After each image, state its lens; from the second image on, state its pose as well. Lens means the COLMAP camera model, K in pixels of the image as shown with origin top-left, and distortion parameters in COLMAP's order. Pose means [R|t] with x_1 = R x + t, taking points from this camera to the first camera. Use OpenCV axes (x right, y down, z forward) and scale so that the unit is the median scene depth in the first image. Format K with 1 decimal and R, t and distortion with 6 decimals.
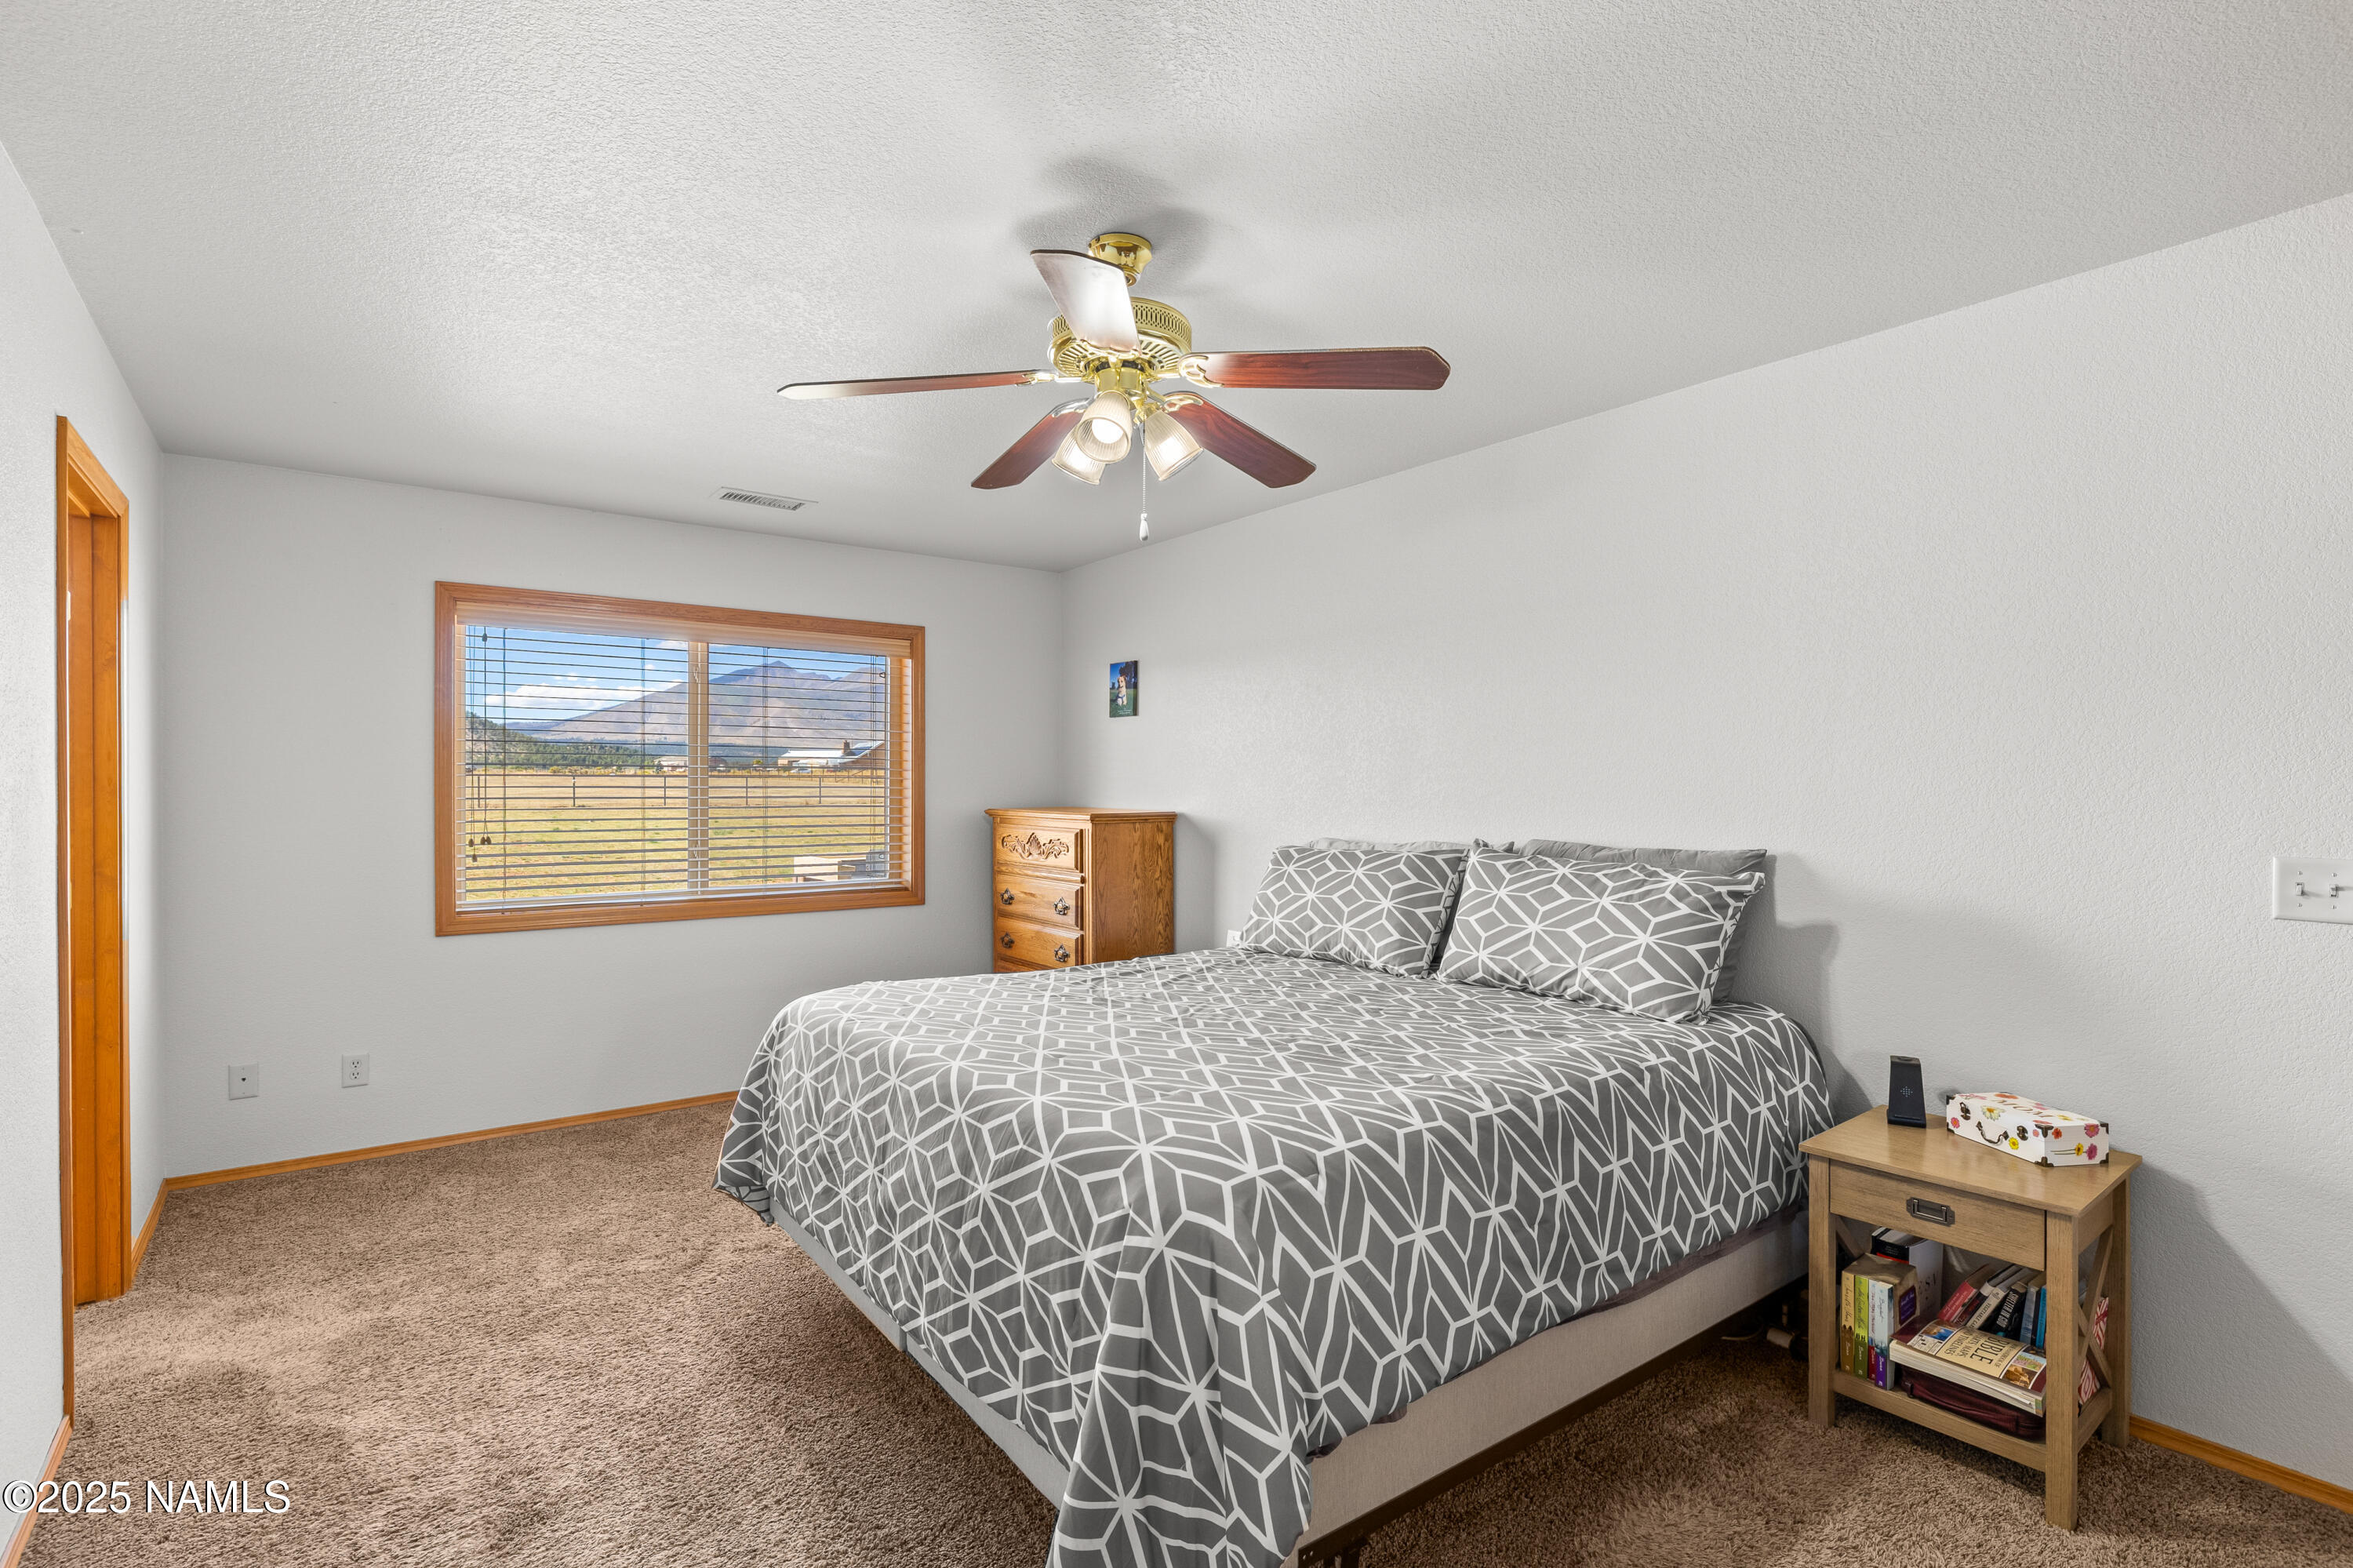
lens RADIAL K [[1121.9, 0, 1191.3], [0, 1121.9, 772.3], [0, 0, 1]] dist [-0.008191, 0.002354]
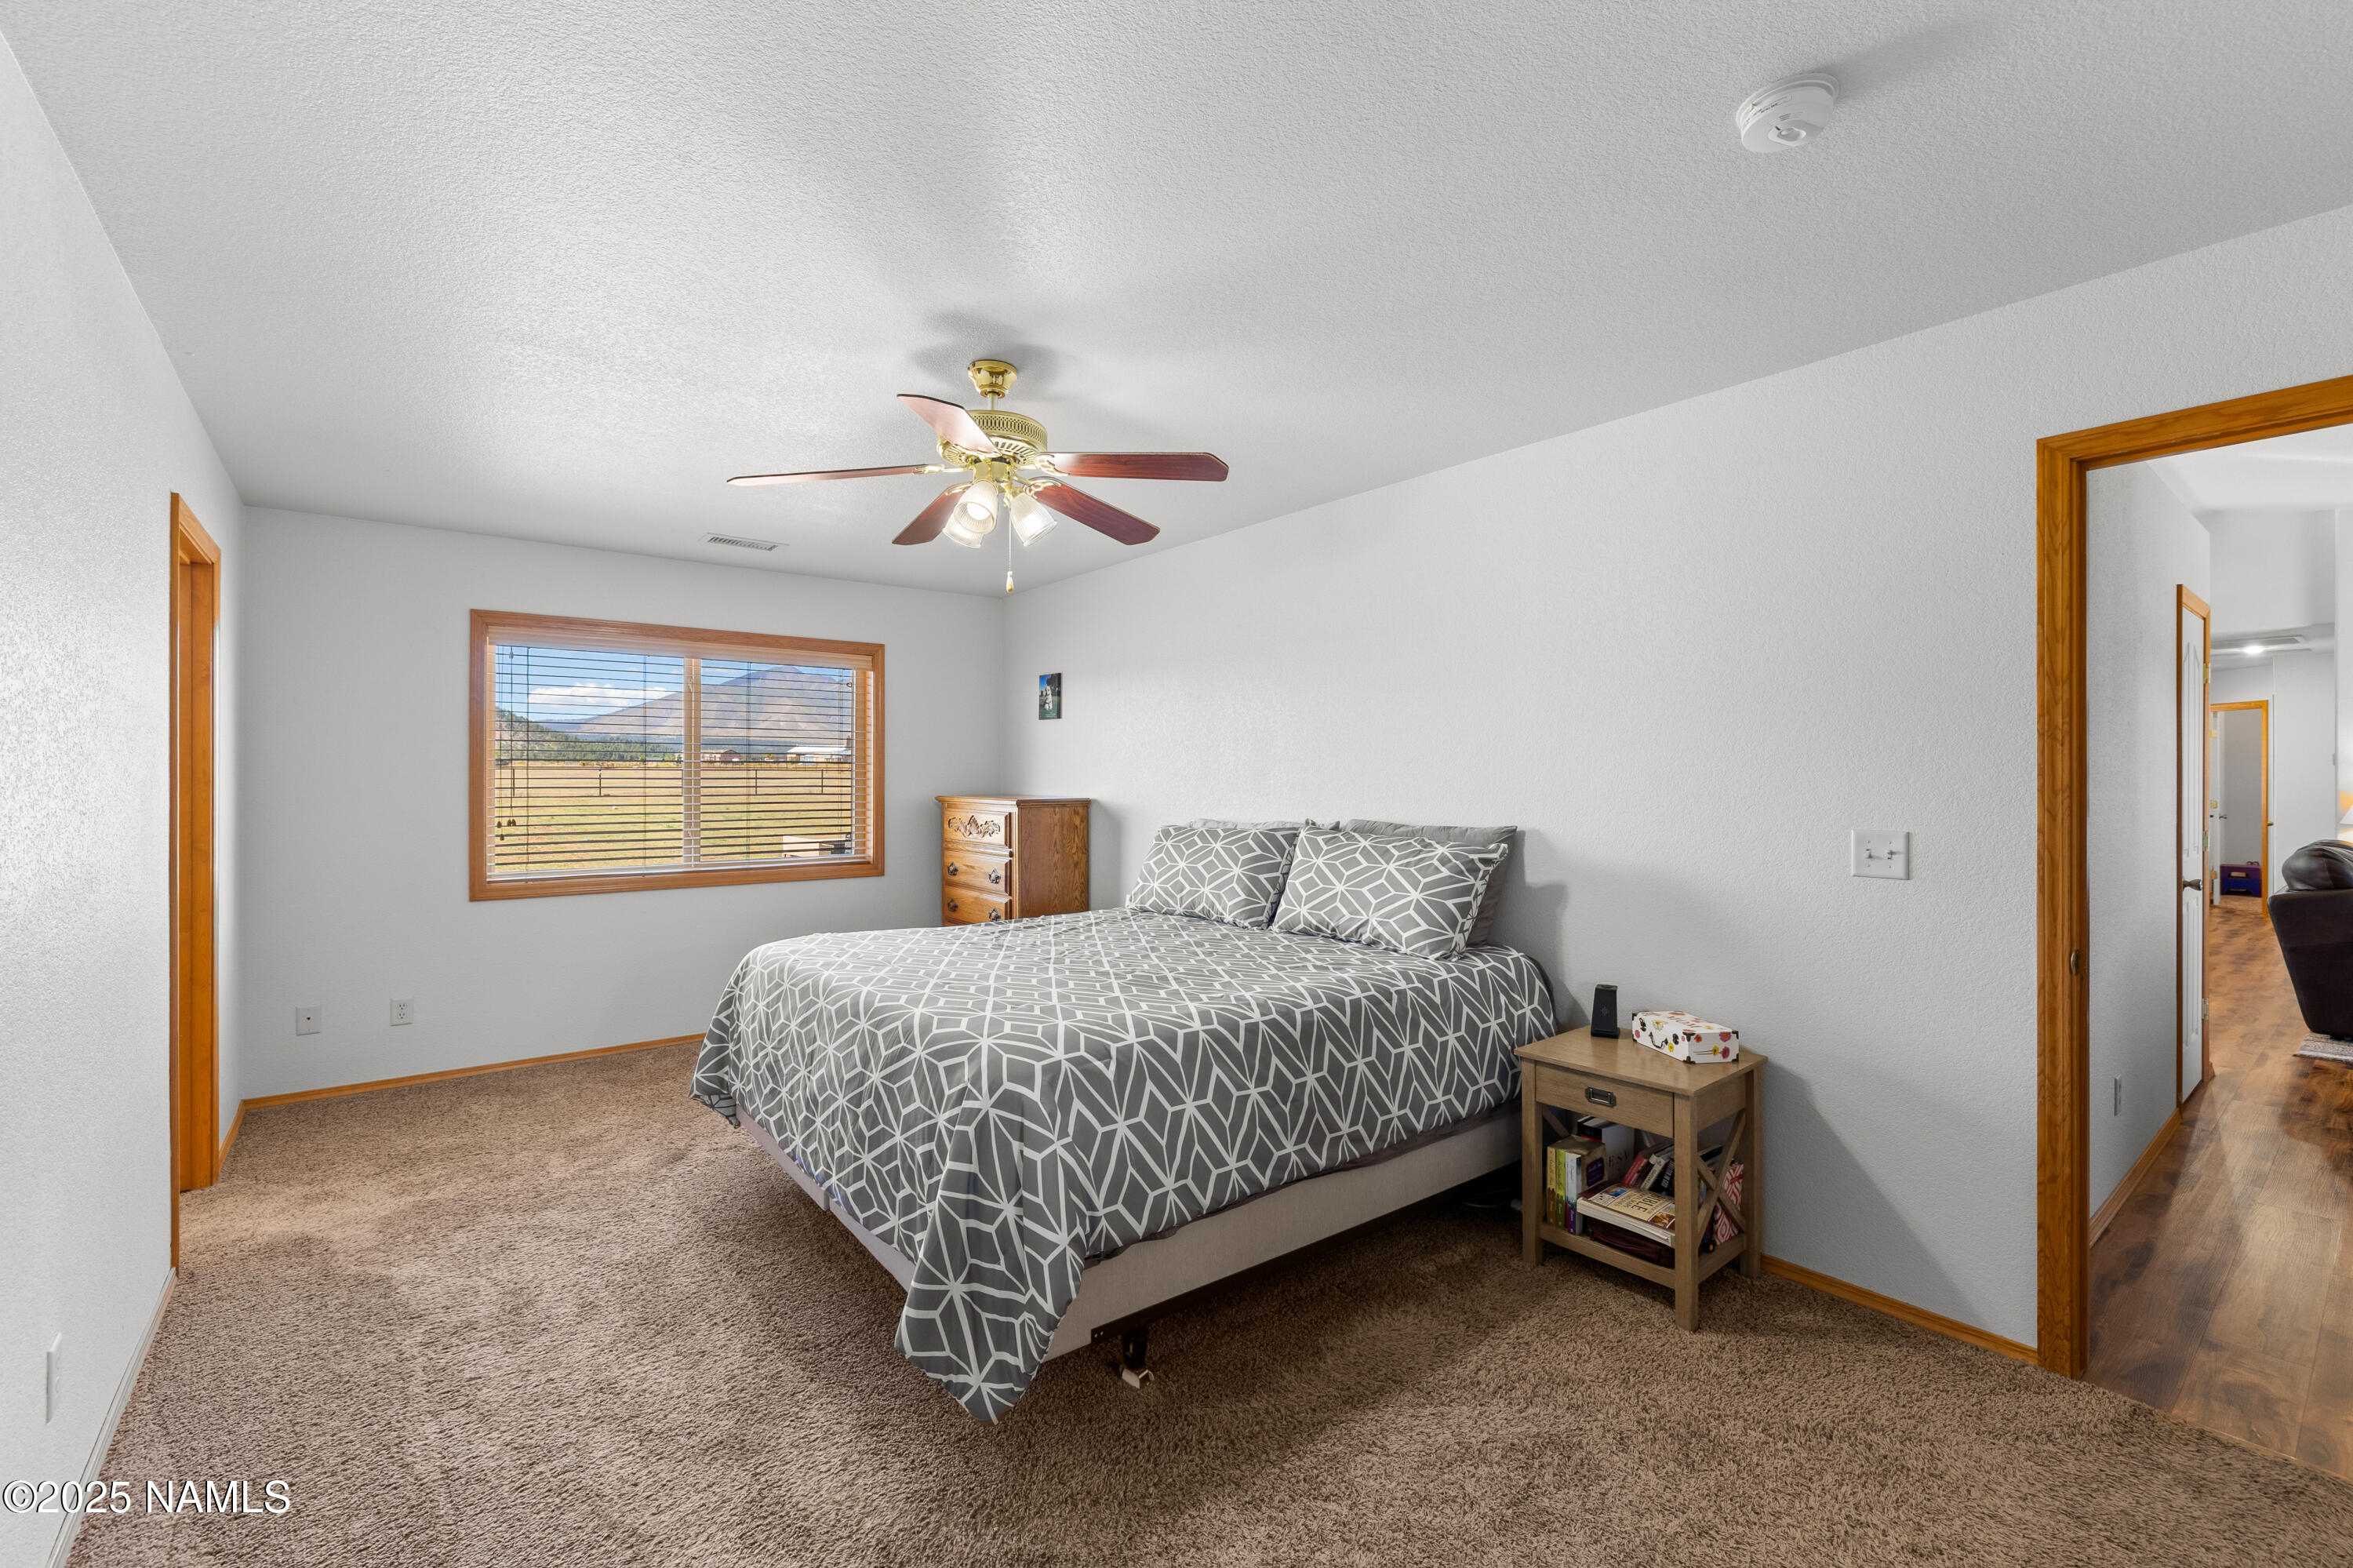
lens RADIAL K [[1007.2, 0, 1177.4], [0, 1007.2, 756.3], [0, 0, 1]] dist [0.001162, -0.000926]
pose [[0.999903, -0.000895, 0.013917, 0.131818], [0.000997, 0.999972, -0.007357, -0.003660], [-0.013910, 0.007370, 0.999876, -0.179762]]
